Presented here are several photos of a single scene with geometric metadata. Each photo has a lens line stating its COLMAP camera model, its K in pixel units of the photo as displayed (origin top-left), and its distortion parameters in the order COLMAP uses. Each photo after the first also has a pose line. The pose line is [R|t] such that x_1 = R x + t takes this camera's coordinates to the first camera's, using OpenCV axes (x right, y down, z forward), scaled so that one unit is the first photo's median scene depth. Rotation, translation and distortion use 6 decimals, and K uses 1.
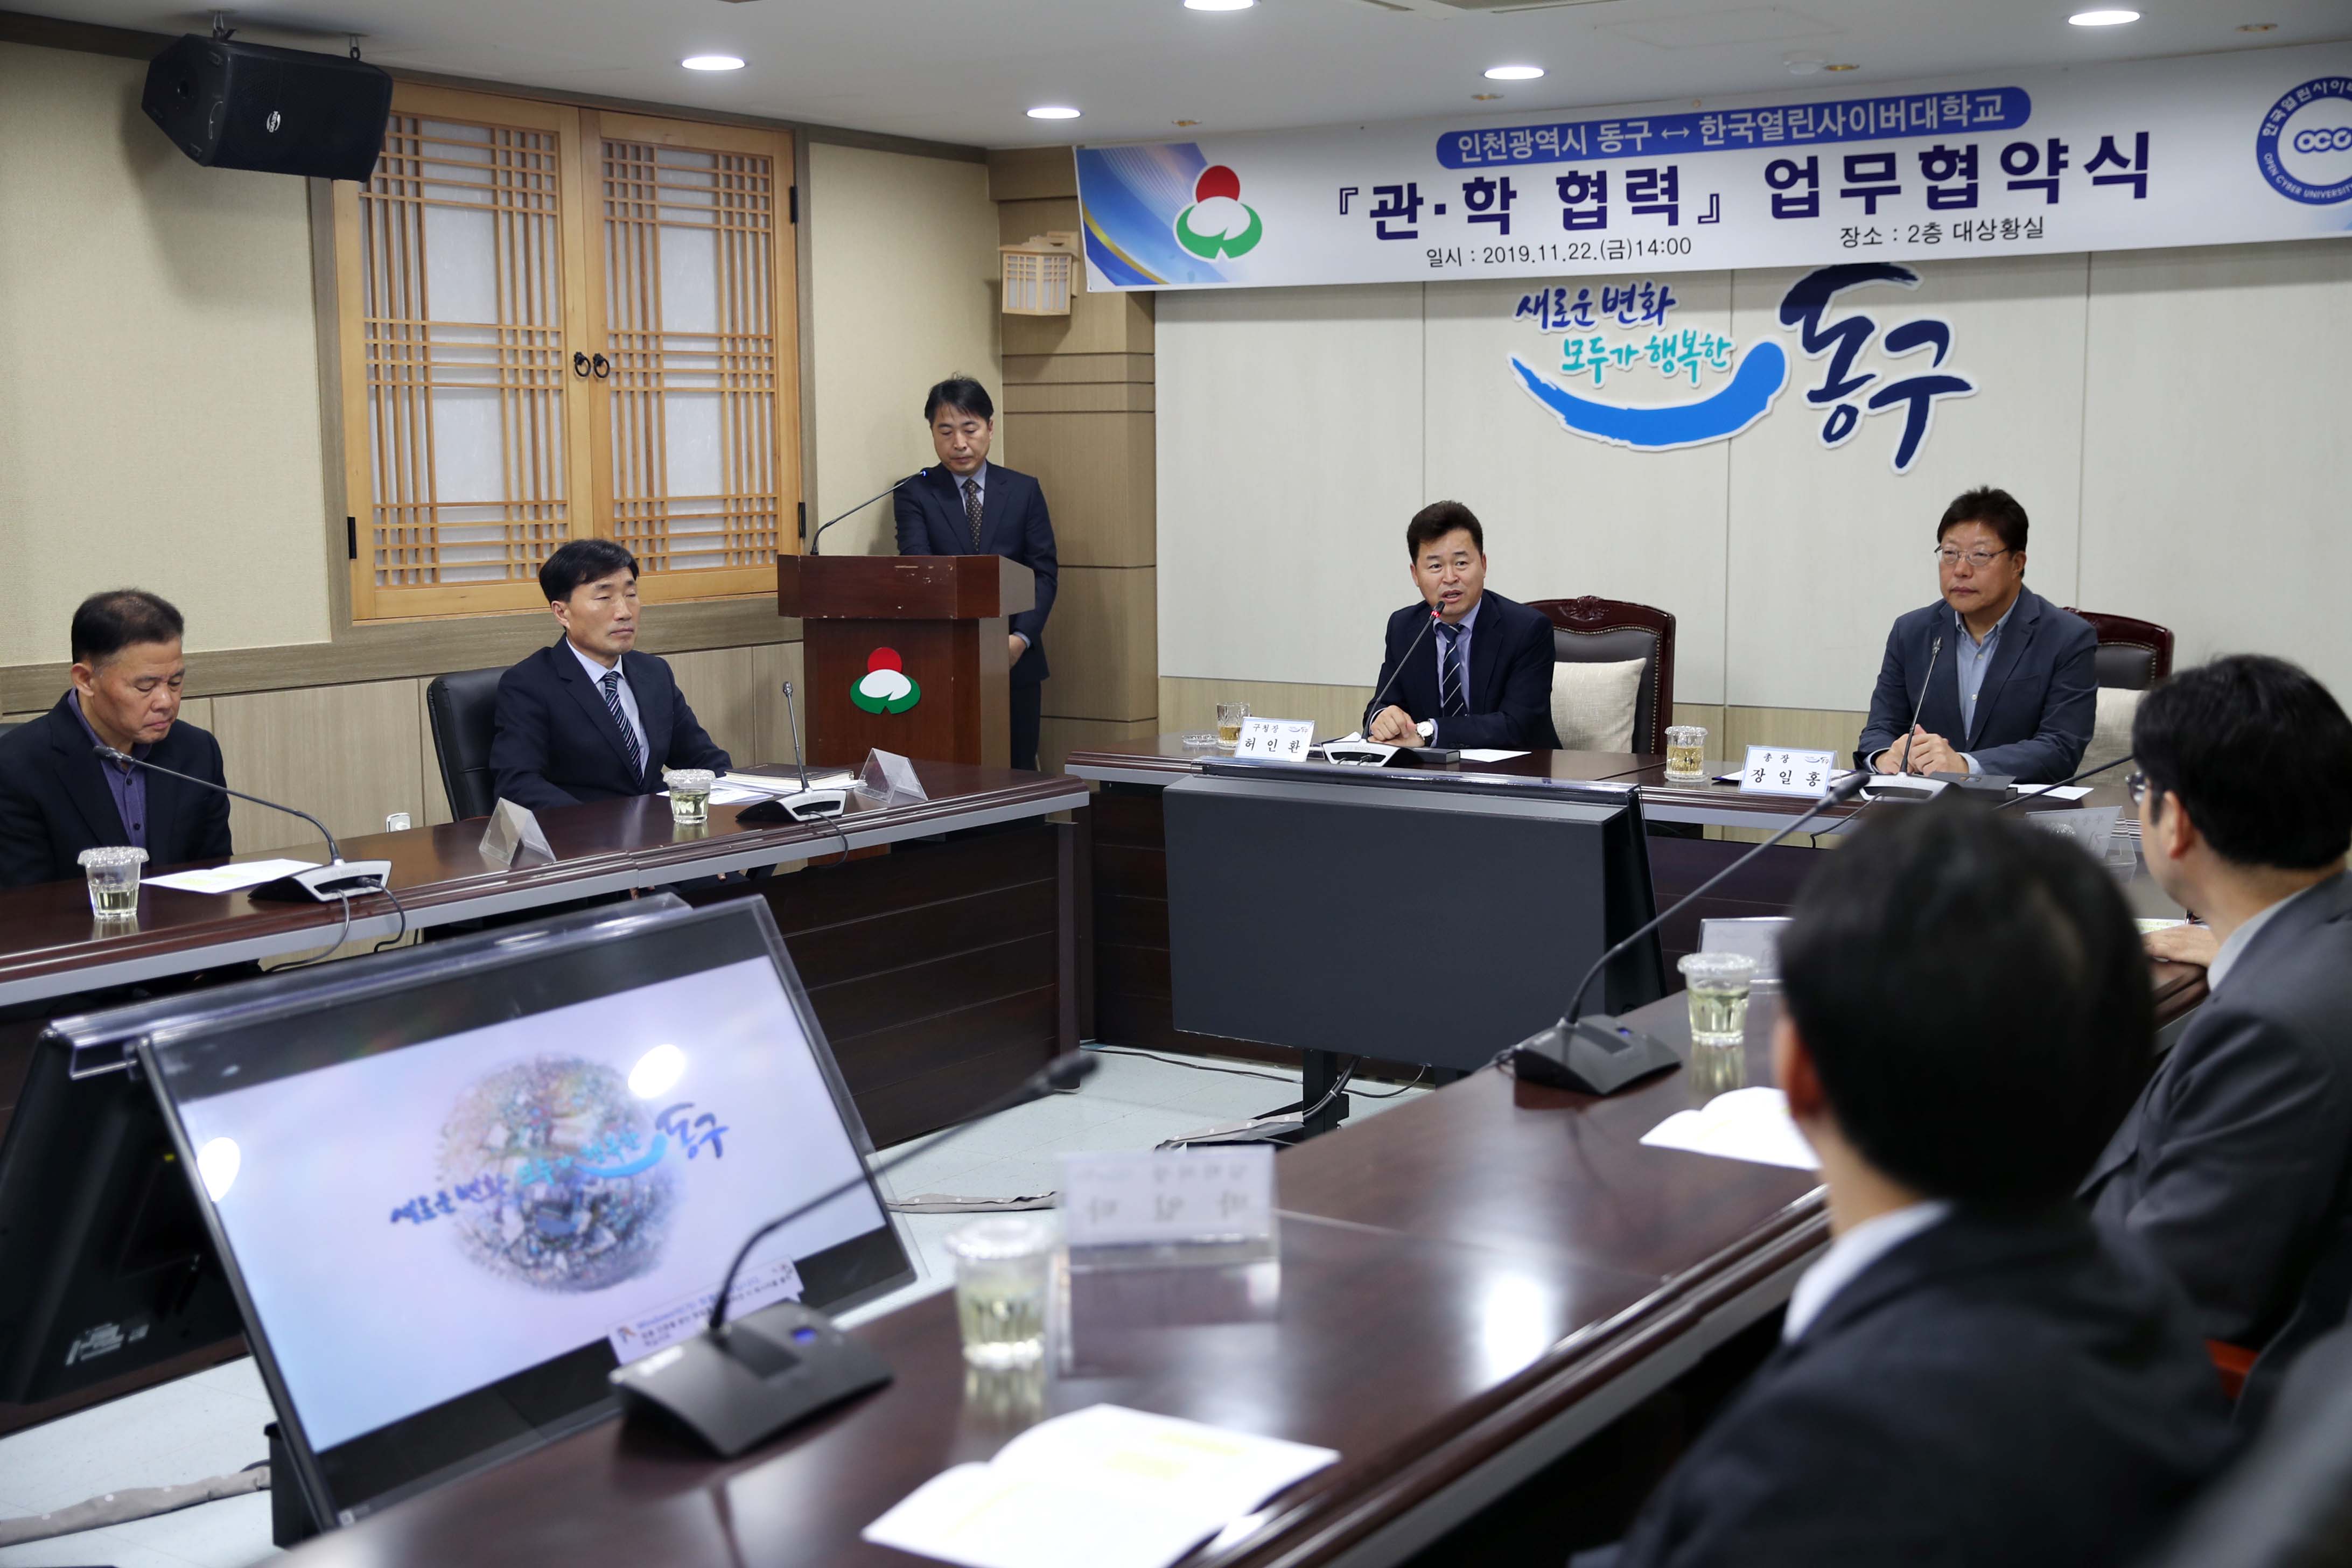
lens RADIAL K [[2778.8, 0, 1211.2], [0, 2778.8, 789.8], [0, 0, 1]] dist [0.000043, 0.124422]
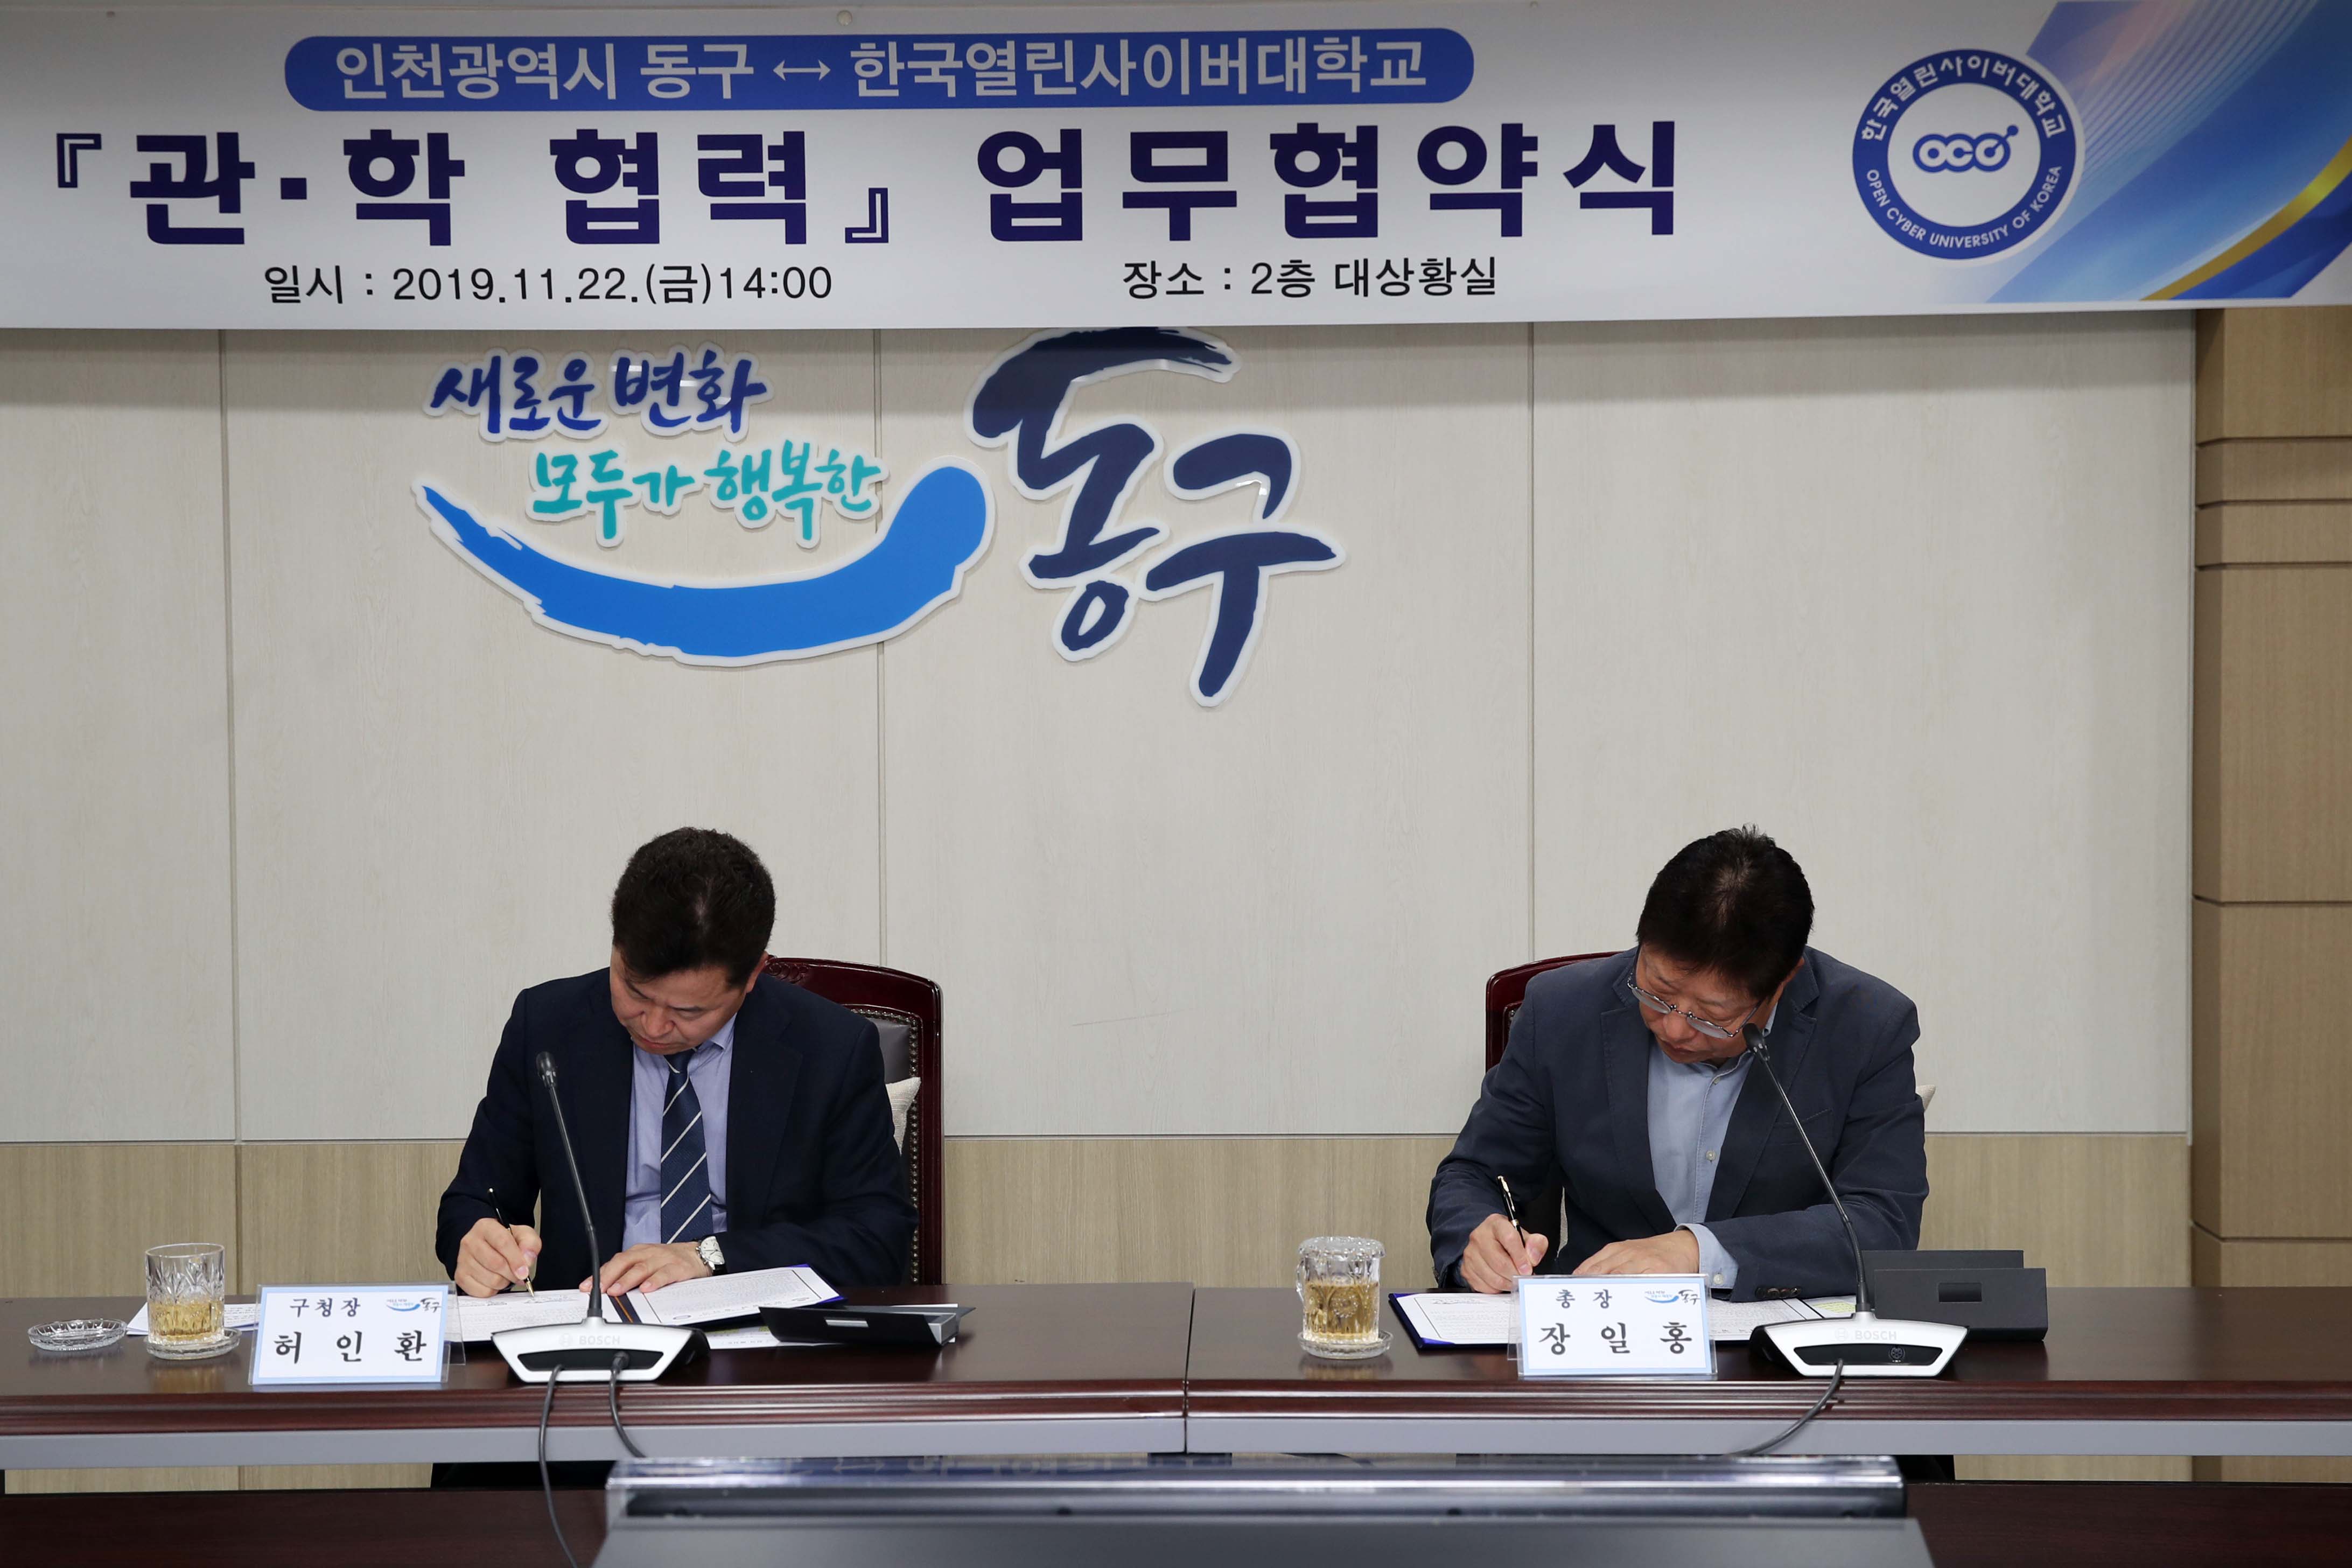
lens RADIAL K [[3620.9, 0, 1173.8], [0, 3620.9, 791.9], [0, 0, 1]] dist [0.061243, 0.198109]
pose [[0.837737, -0.021999, 0.545630, -0.153759], [0.068995, 0.995445, -0.065797, -0.048678], [-0.541697, 0.092767, 0.835439, 0.394448]]
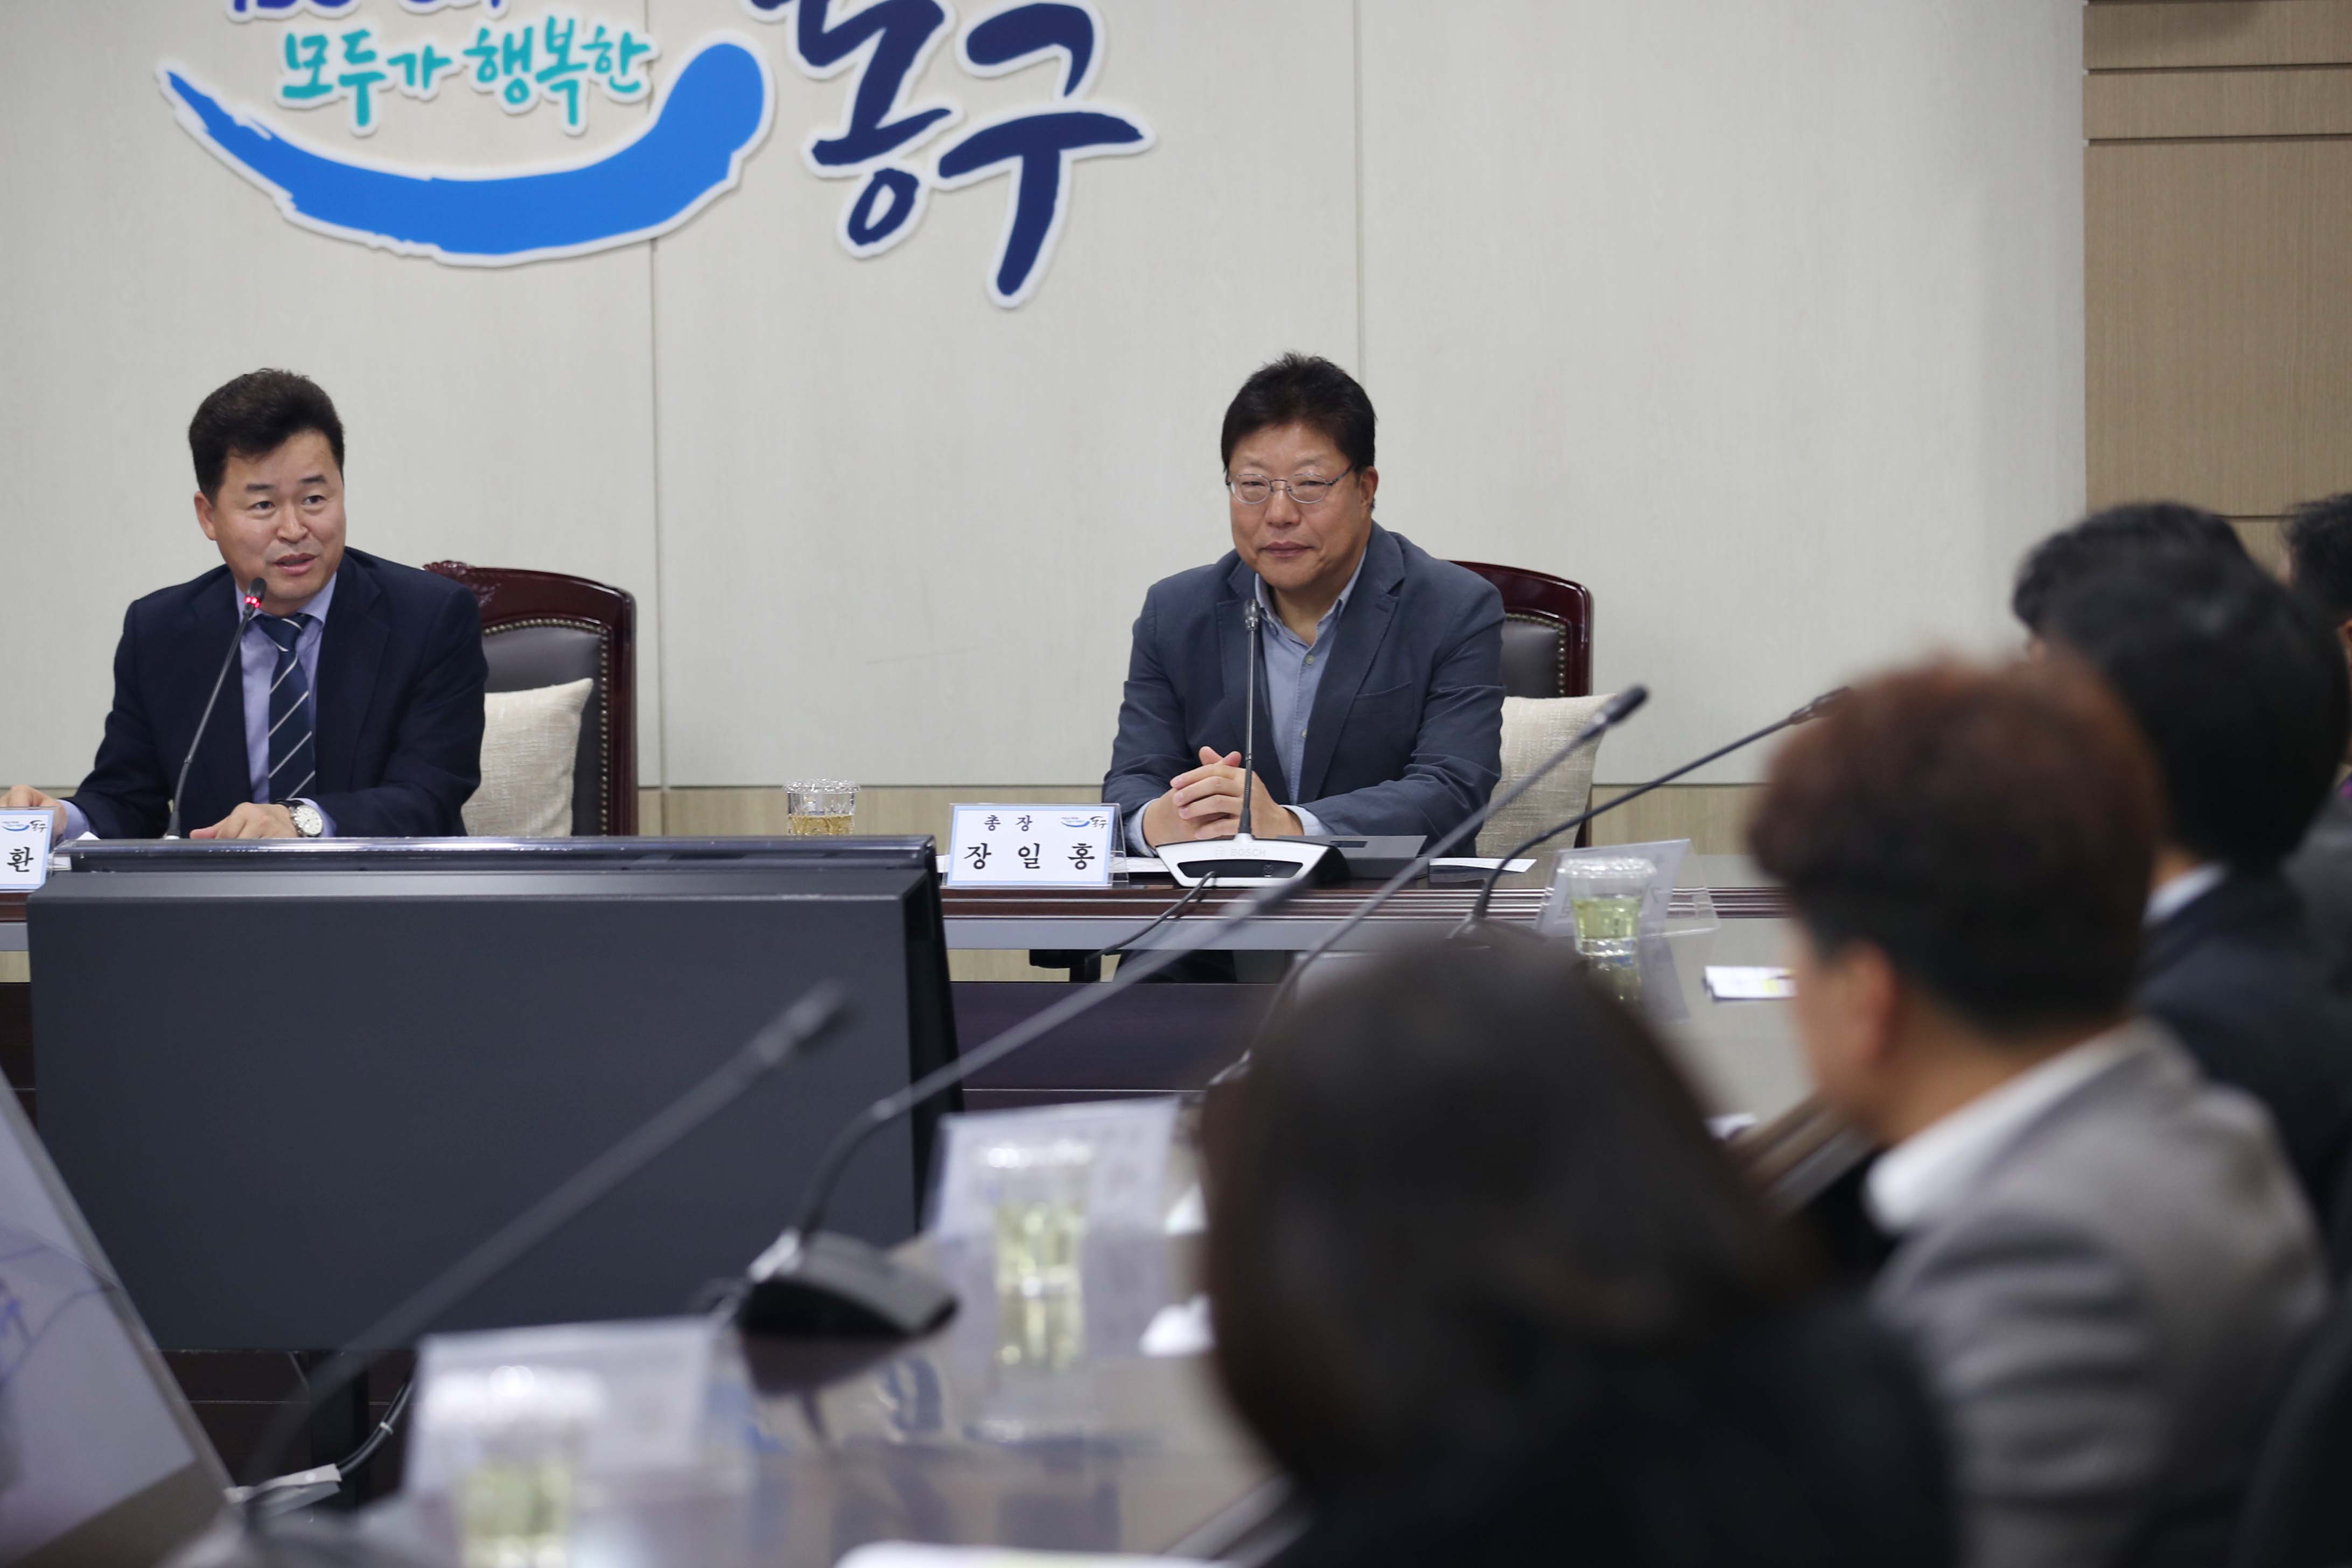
lens RADIAL K [[9330.1, 0, 1176.0], [0, 9330.1, 784.0], [0, 0, 1]] dist [0.290336, -5.152876]
pose [[0.925893, -0.033642, 0.376285, -0.358289], [0.057403, 0.996990, -0.052111, 0.061448], [-0.373400, 0.069849, 0.925037, -0.560110]]
